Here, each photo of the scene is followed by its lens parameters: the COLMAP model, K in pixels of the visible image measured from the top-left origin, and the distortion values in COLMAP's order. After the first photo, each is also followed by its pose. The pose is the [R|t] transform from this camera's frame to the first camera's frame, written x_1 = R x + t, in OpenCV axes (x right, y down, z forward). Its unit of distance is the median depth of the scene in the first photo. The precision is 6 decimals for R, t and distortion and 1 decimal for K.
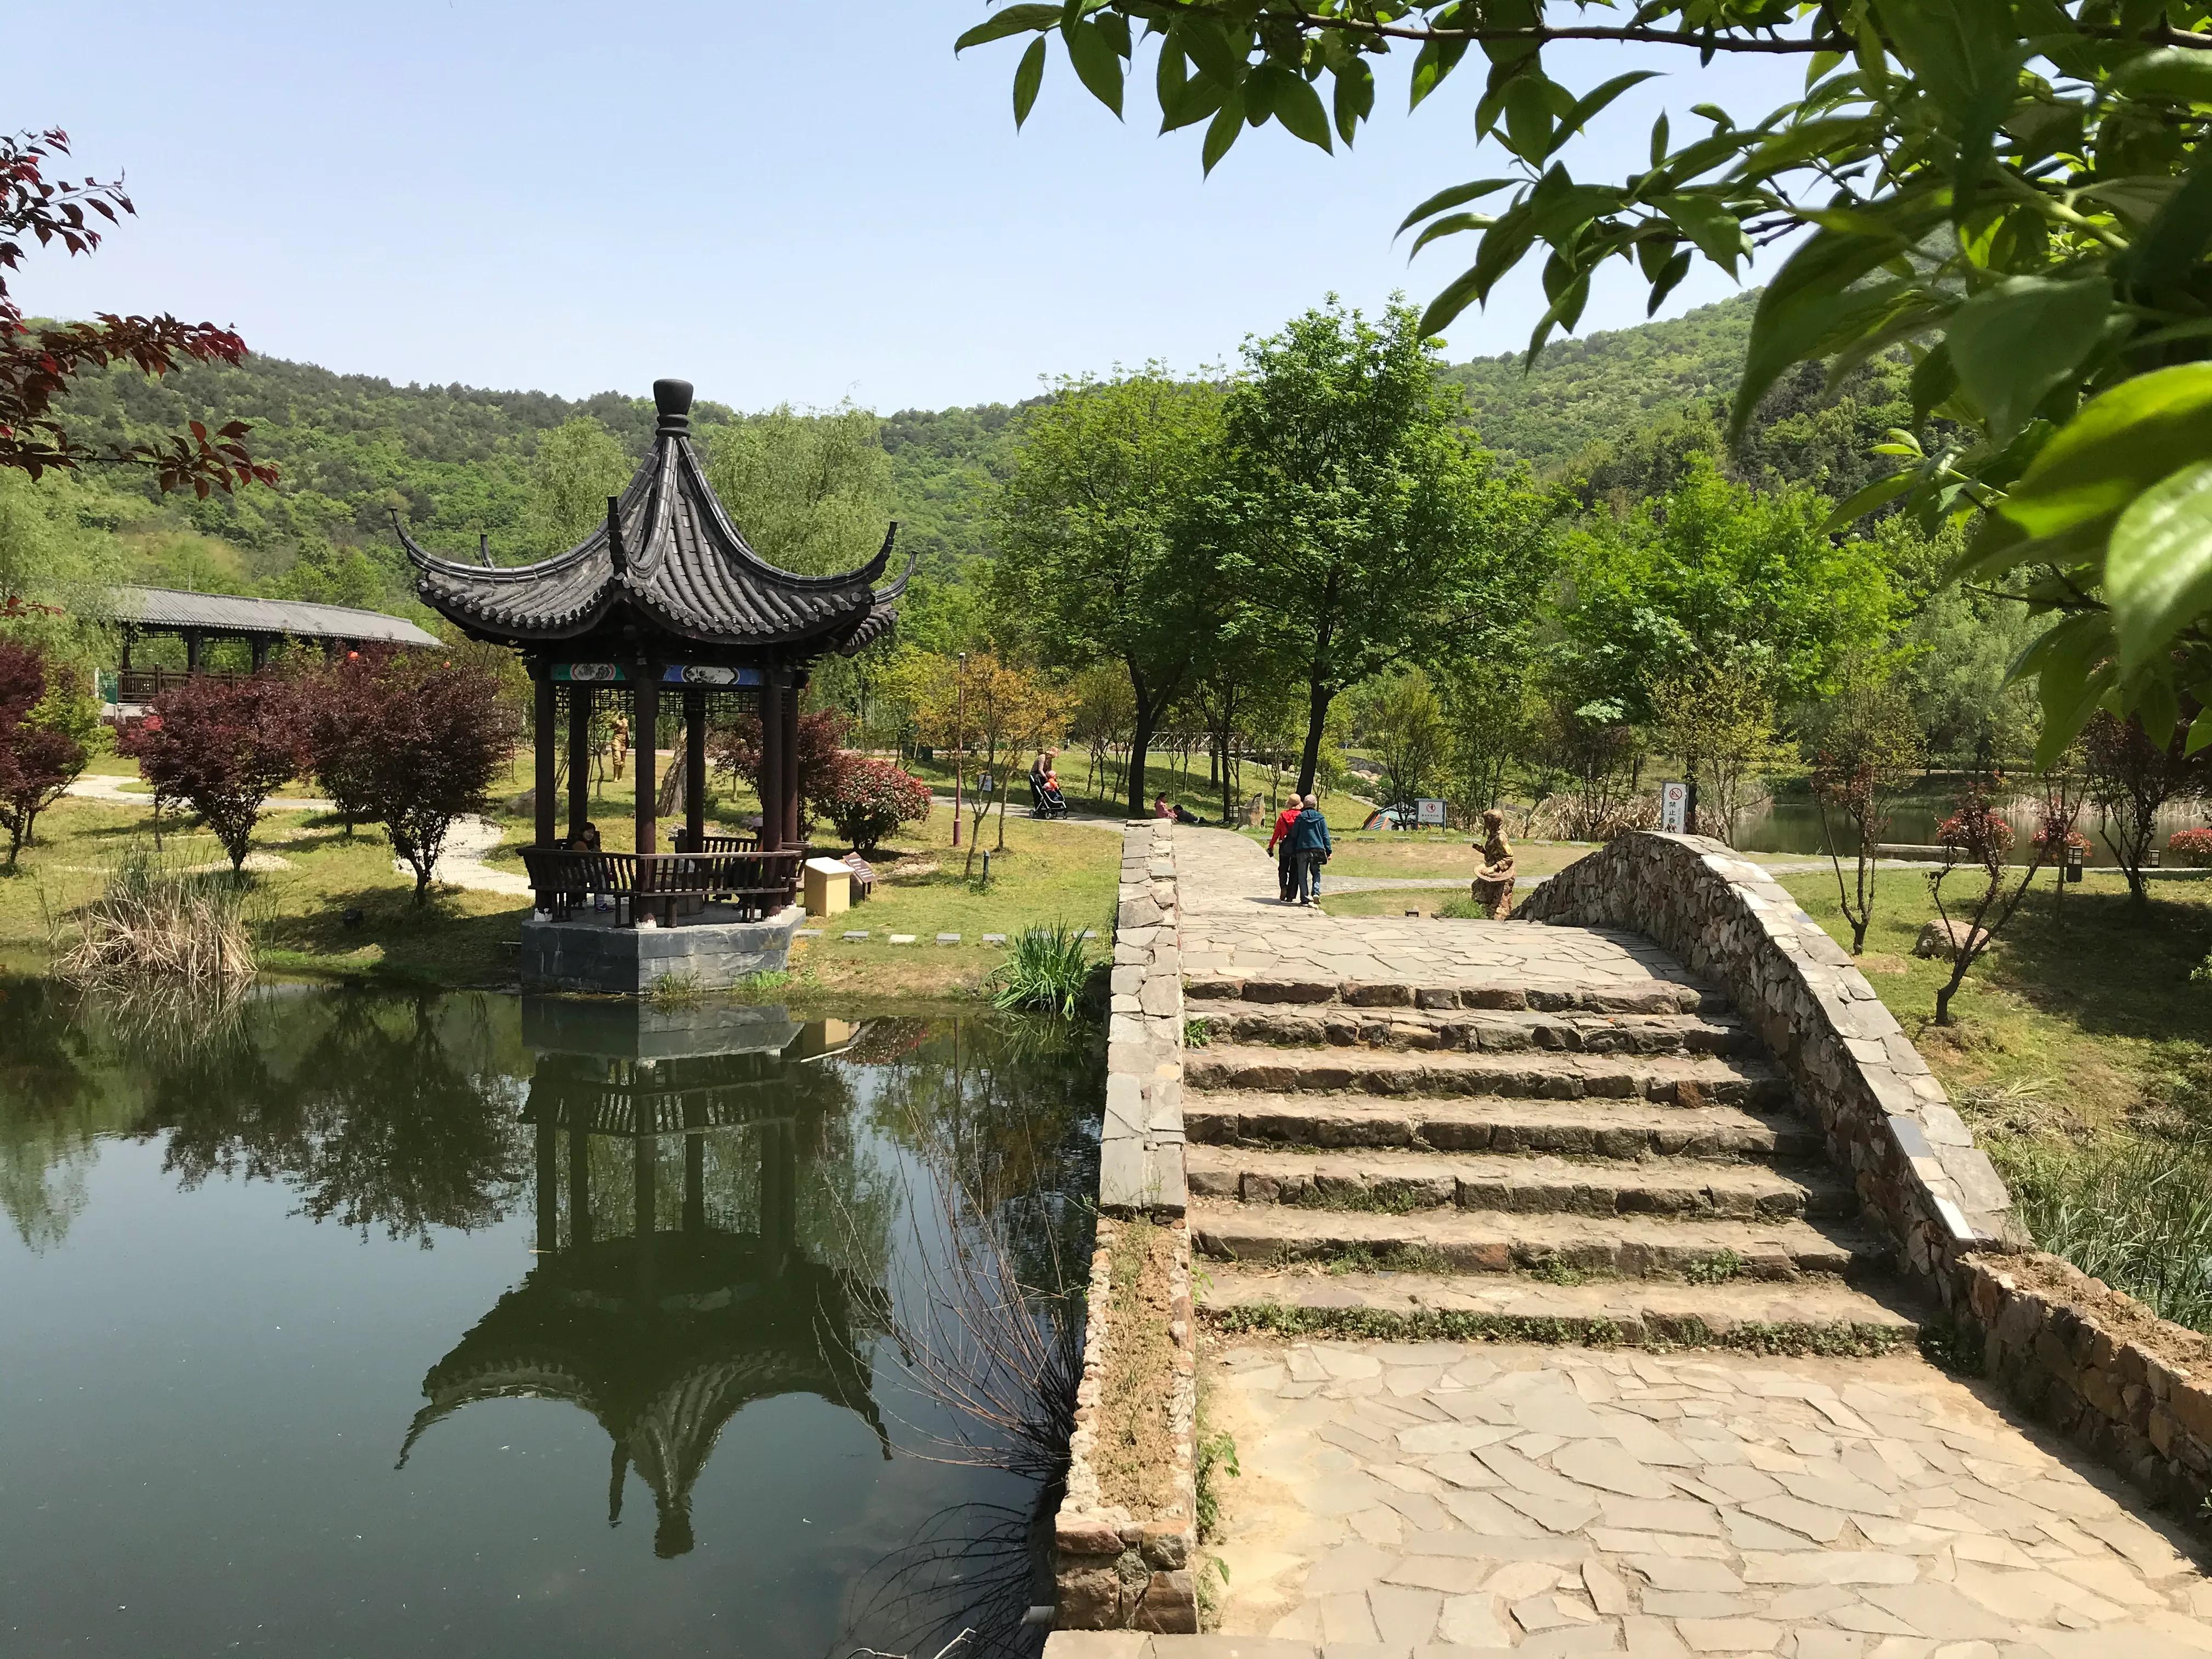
lens RADIAL K [[1710.3, 0, 1106.7], [0, 1710.3, 831.4], [0, 0, 1]] dist [-0.000004, -0.000857]
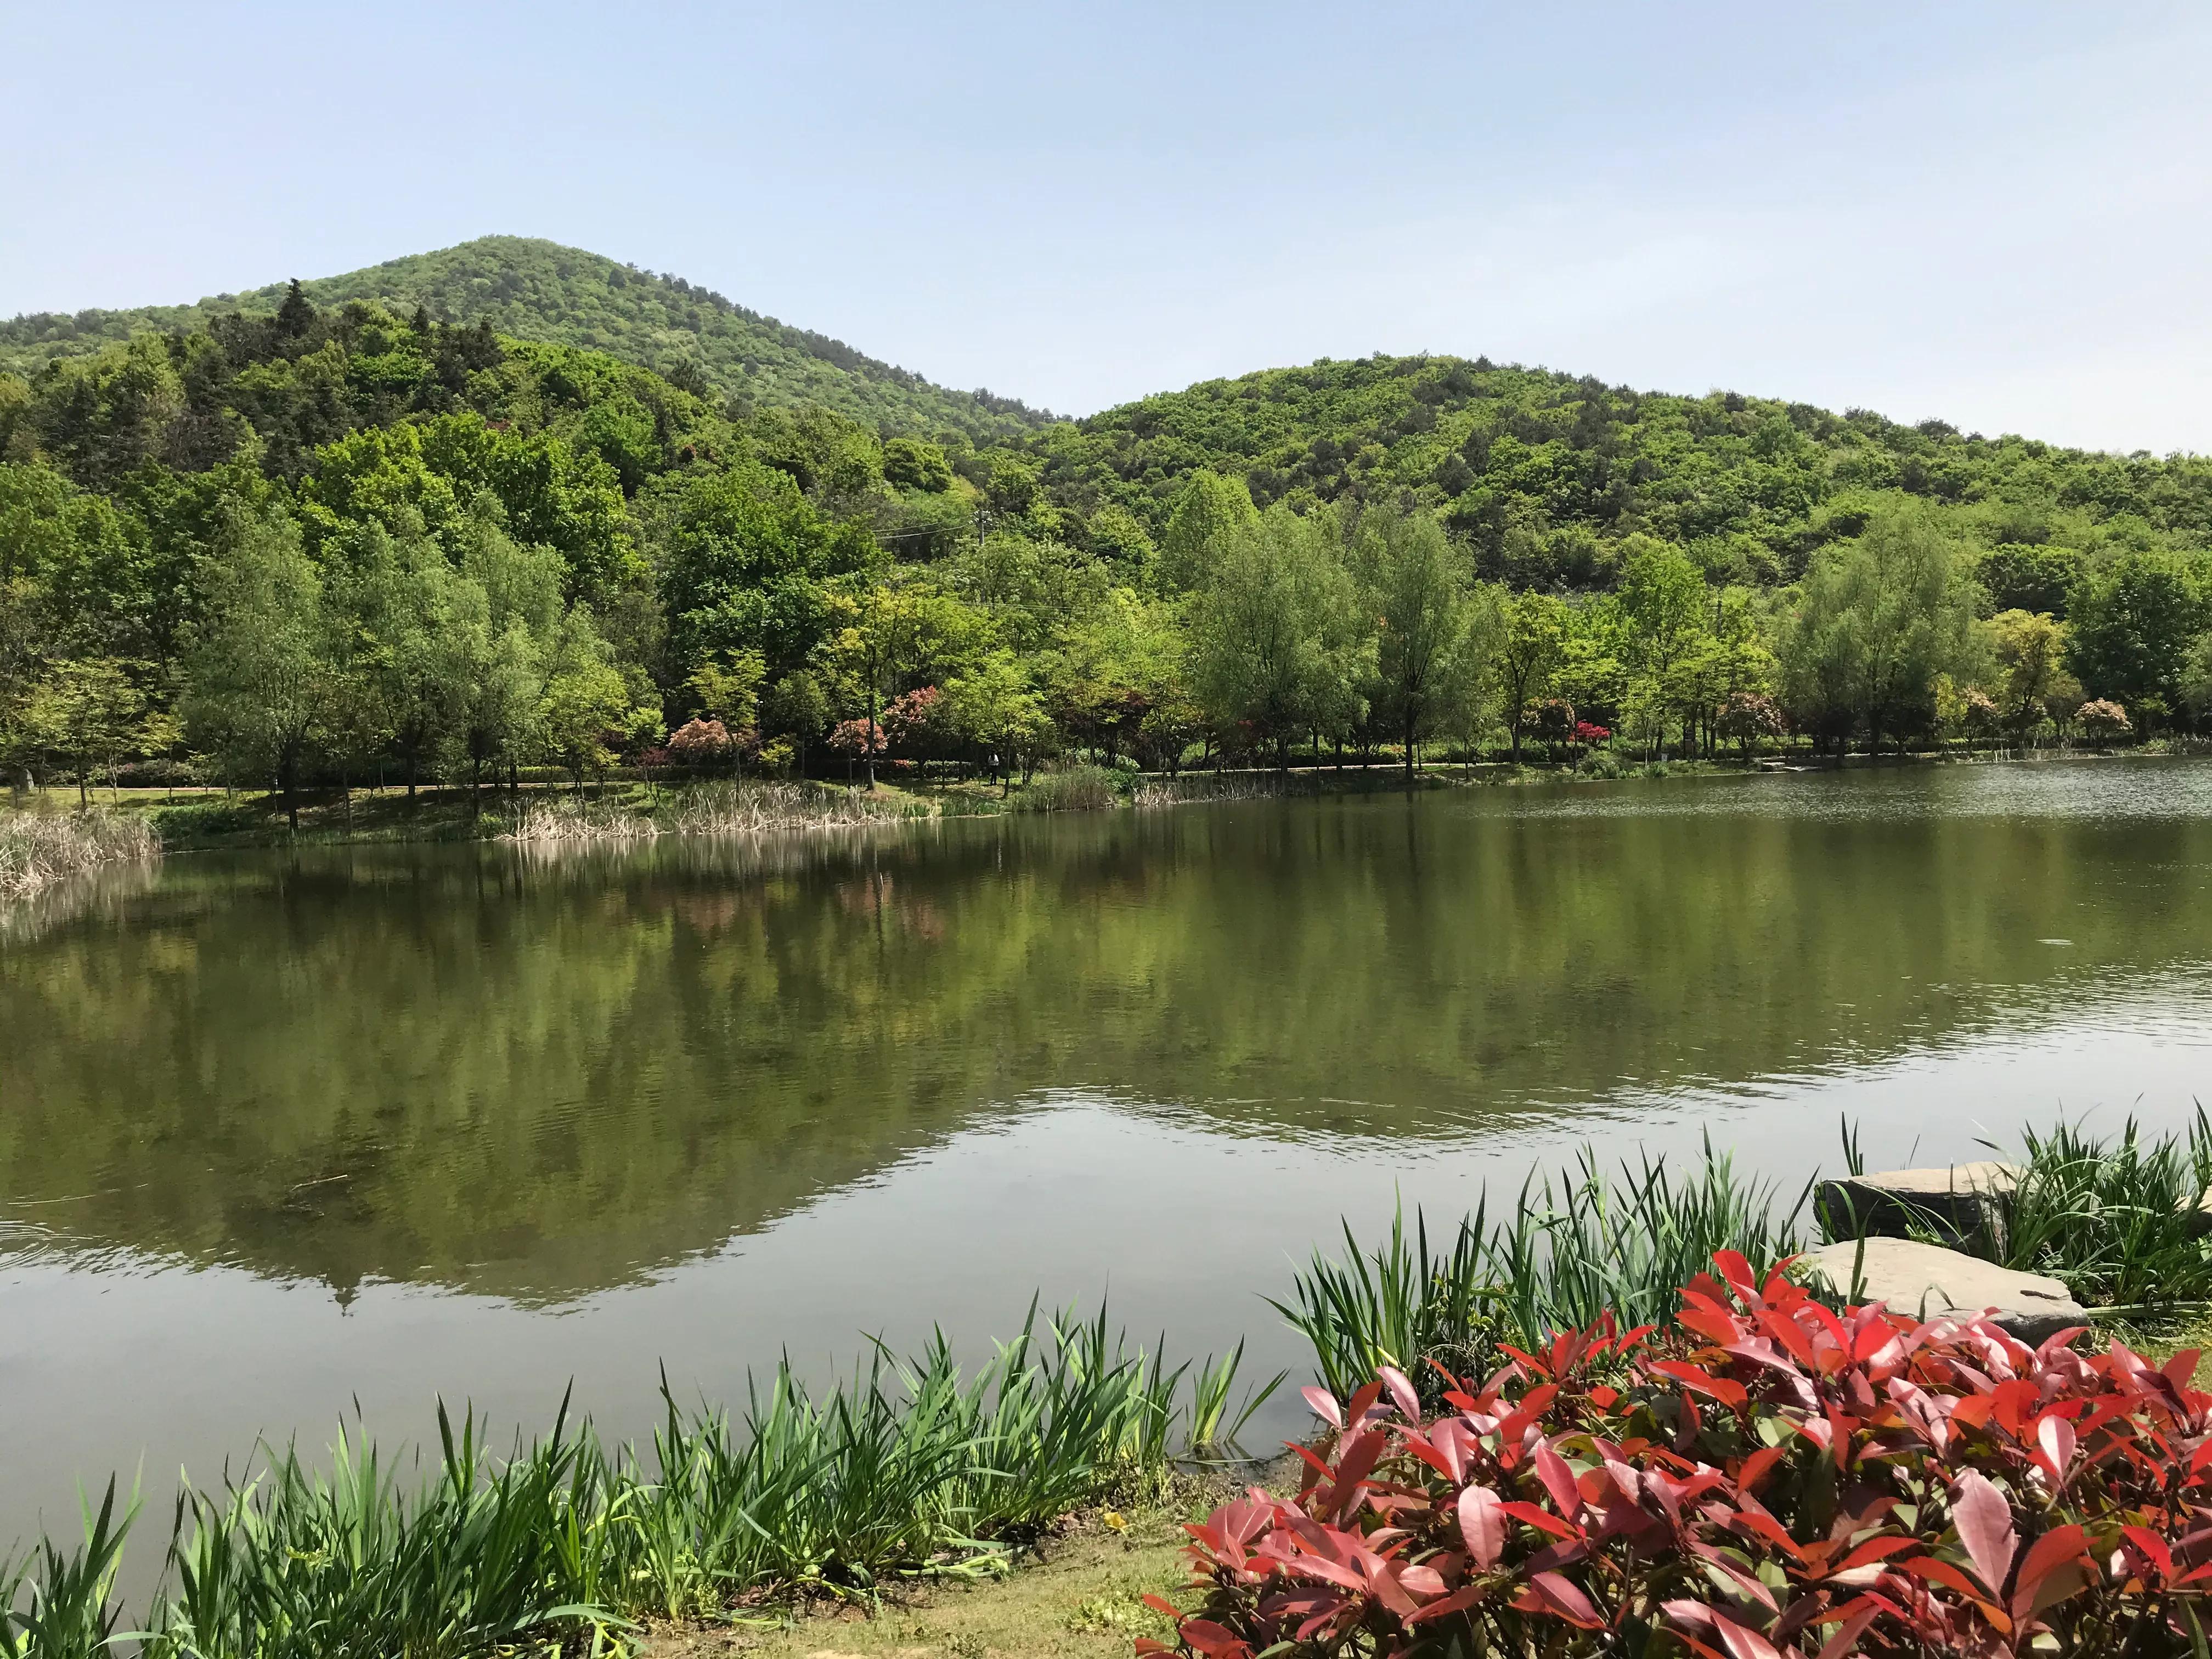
lens RADIAL K [[1710.3, 0, 1105.1], [0, 1710.3, 830.8], [0, 0, 1]] dist [-0.000004, -0.000857]
pose [[0.710639, -0.068346, 0.700230, 0.105595], [0.083942, 0.996398, 0.012064, -0.001798], [-0.698532, 0.050206, 0.713816, 0.171918]]
